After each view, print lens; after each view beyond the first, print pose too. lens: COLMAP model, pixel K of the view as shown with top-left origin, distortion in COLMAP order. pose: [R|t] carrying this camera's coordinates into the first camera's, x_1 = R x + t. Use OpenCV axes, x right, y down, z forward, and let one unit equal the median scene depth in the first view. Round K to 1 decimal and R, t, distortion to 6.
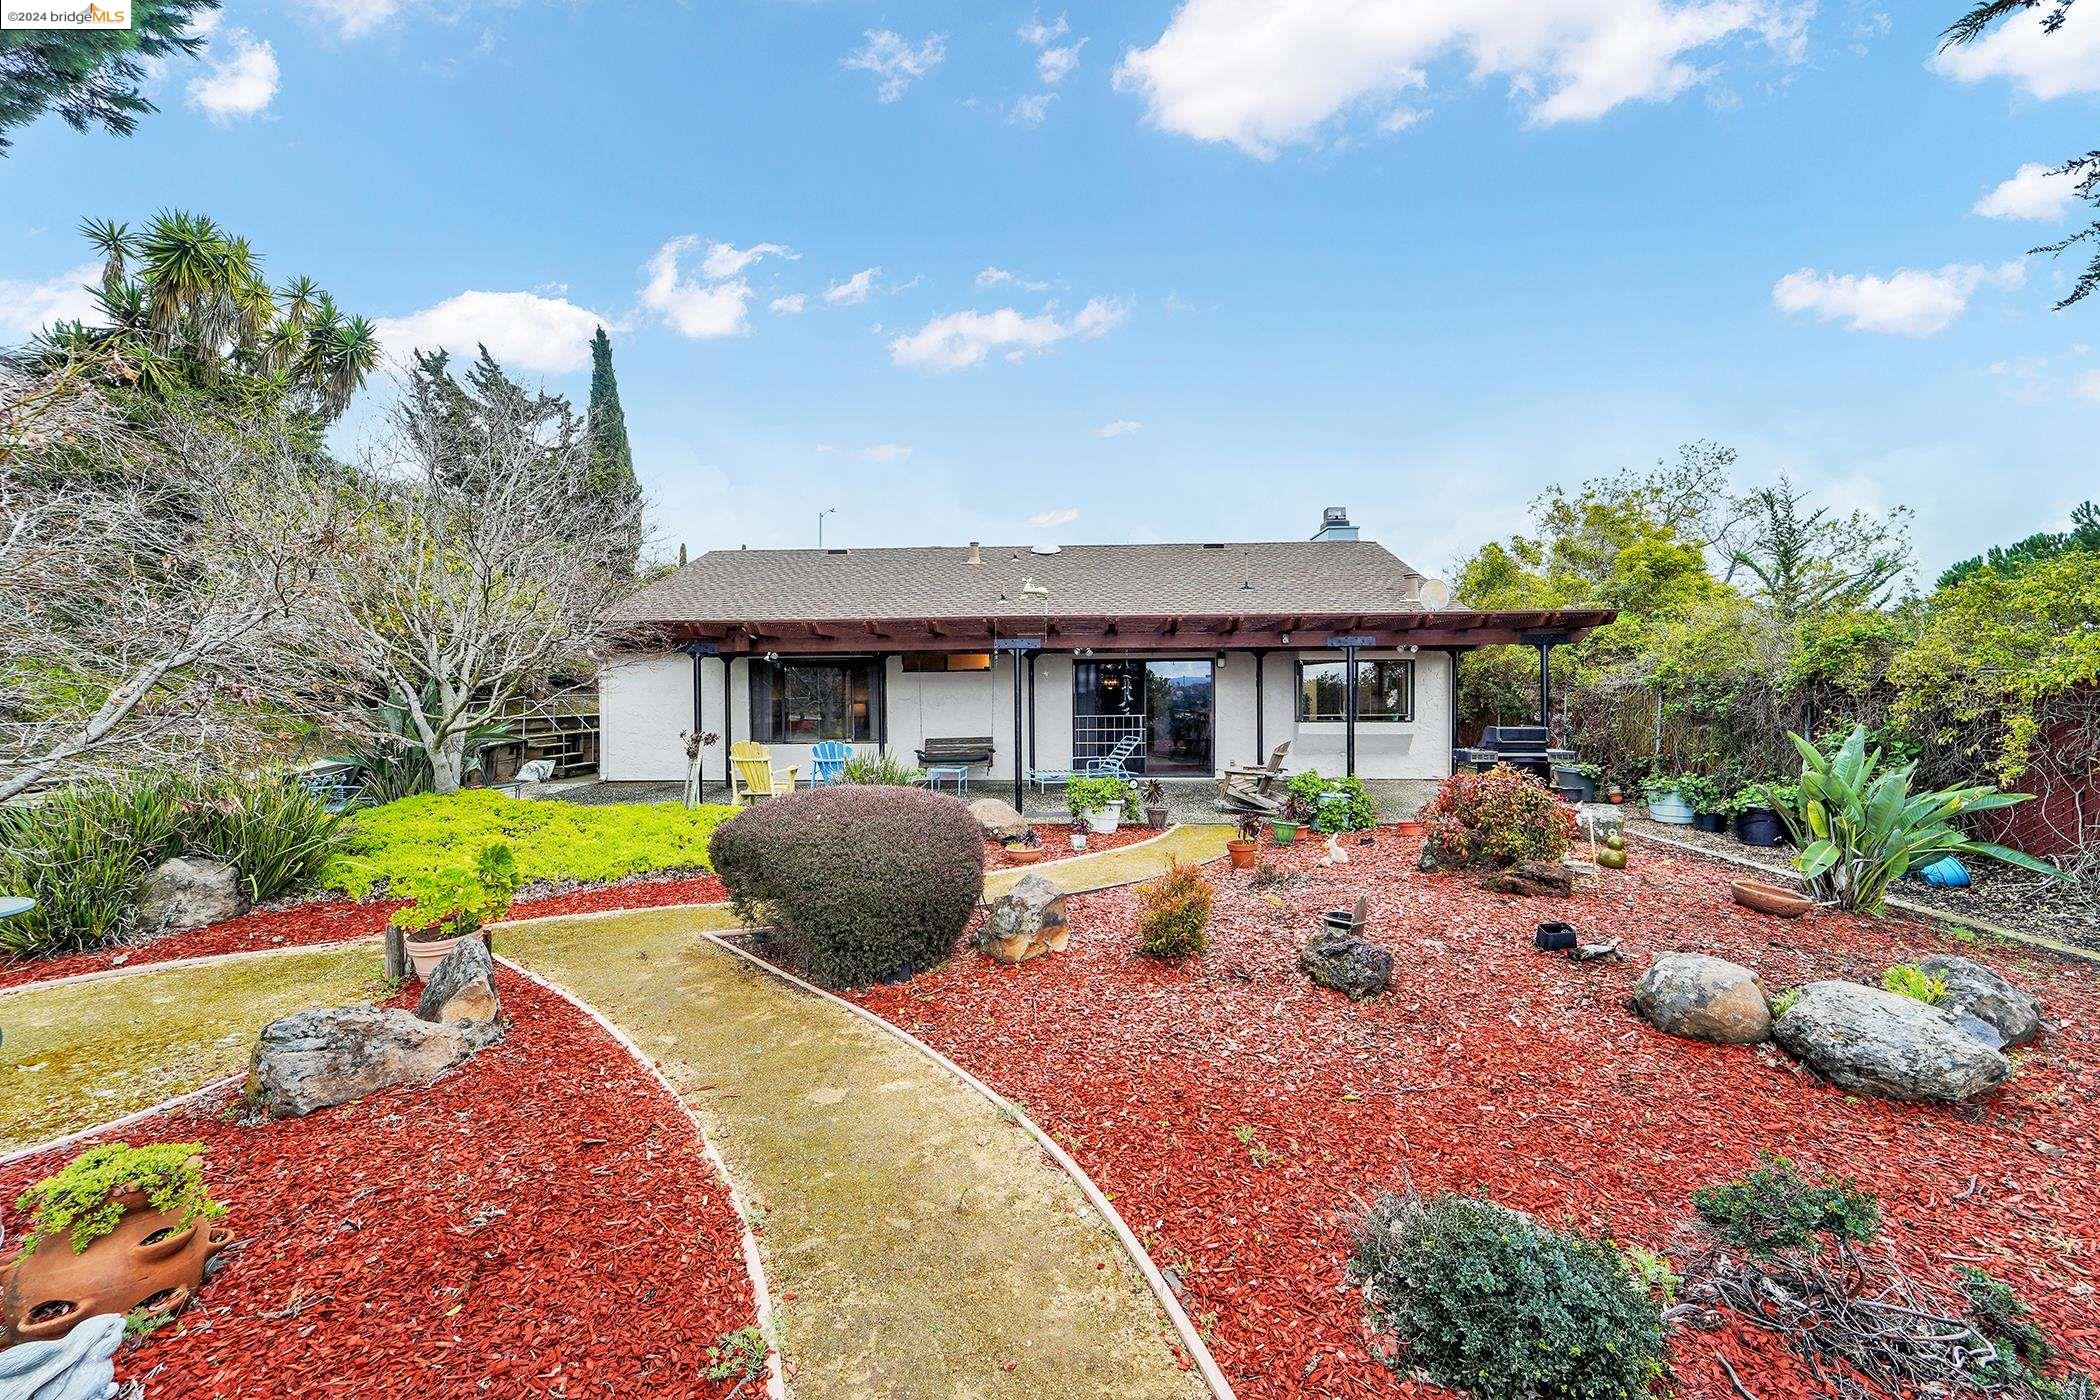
lens RADIAL K [[850.7, 0, 1052.8], [0, 850.7, 693.7], [0, 0, 1]] dist [0.003036, 0.000140]
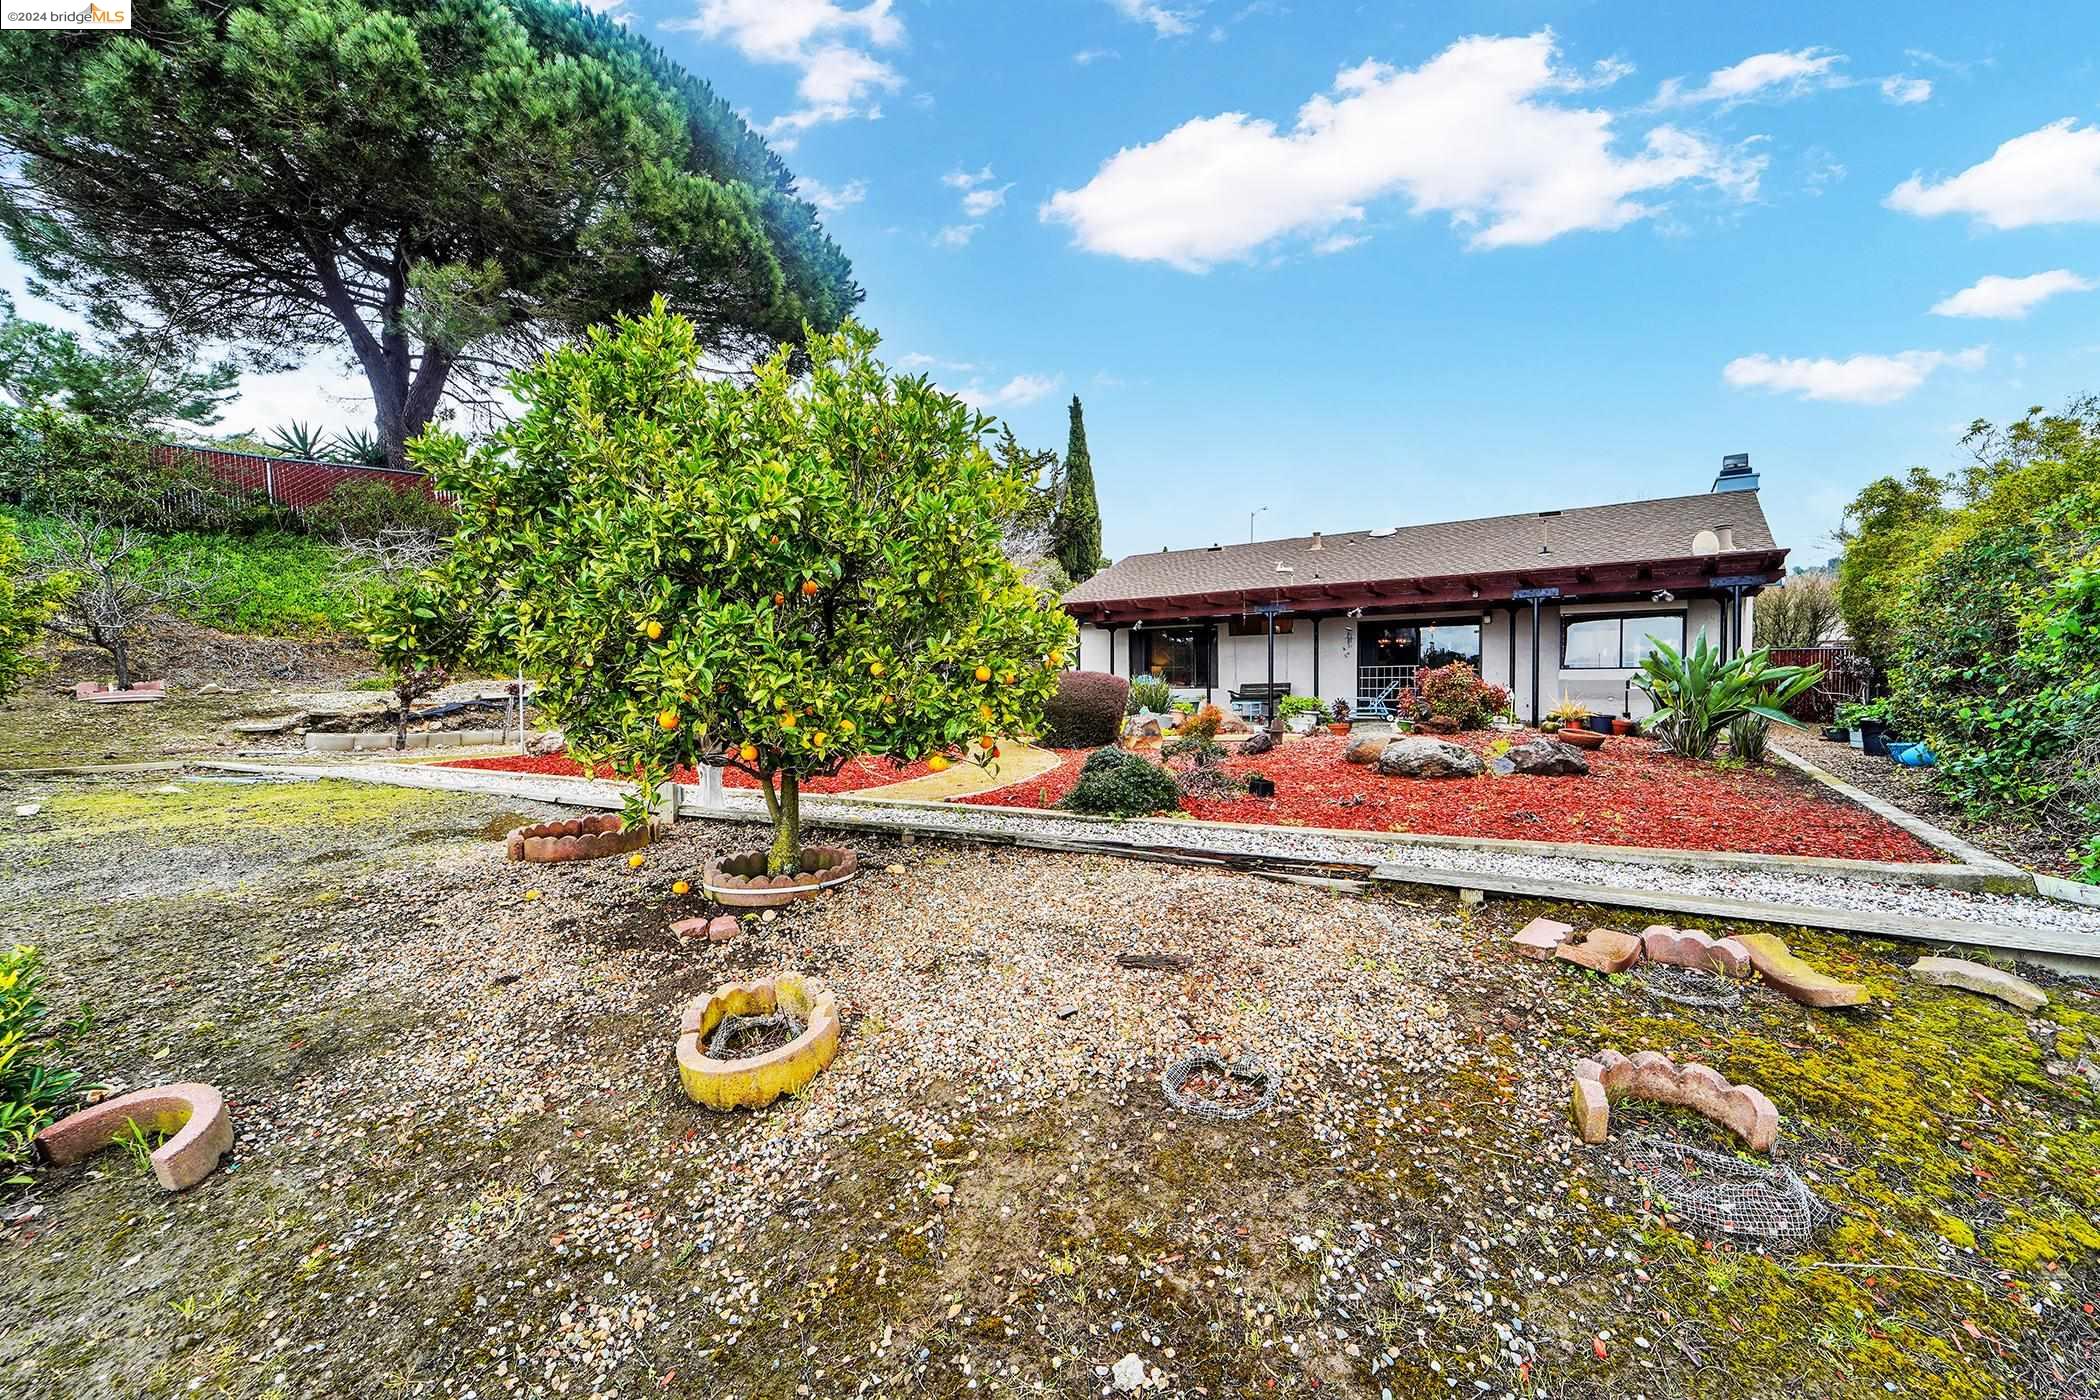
lens RADIAL K [[850.7, 0, 1052.8], [0, 850.7, 693.7], [0, 0, 1]] dist [0.003036, 0.000140]
pose [[0.843197, 0.006200, -0.537569, 0.311688], [-0.000931, 0.999949, 0.010074, 0.052283], [0.537603, -0.007994, 0.843160, -0.293120]]
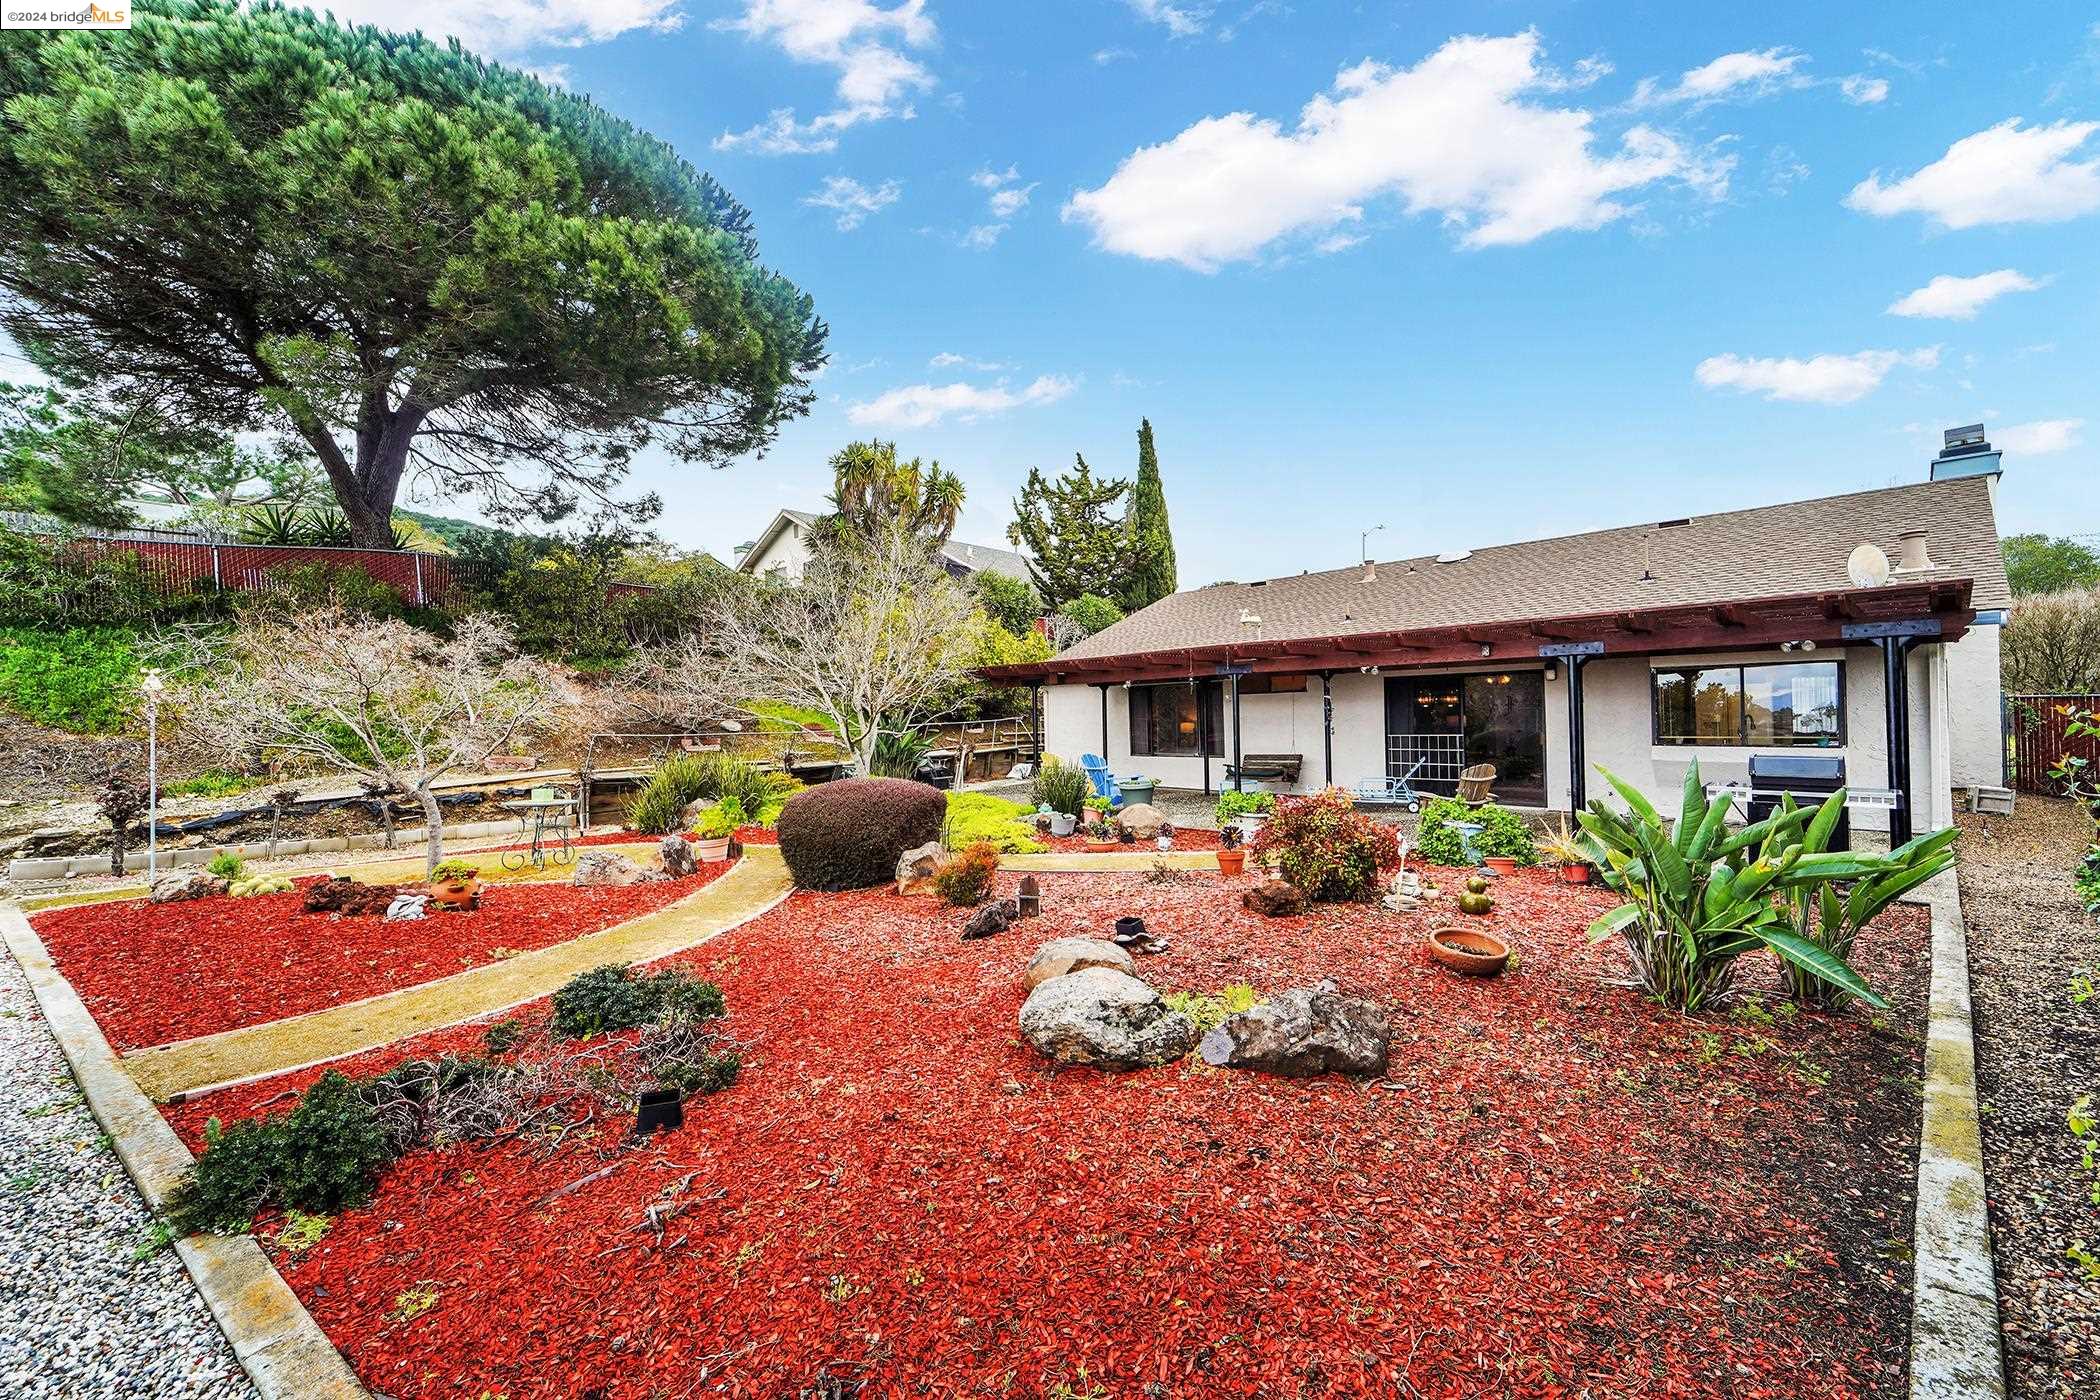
lens RADIAL K [[848.5, 0, 1050.0], [0, 848.5, 700.0], [0, 0, 1]] dist [0.000874, 0.000035]
pose [[0.721731, -0.020772, -0.691862, 0.410914], [0.013132, 0.999781, -0.016317, -0.002913], [0.692050, 0.002691, 0.721845, 0.027259]]
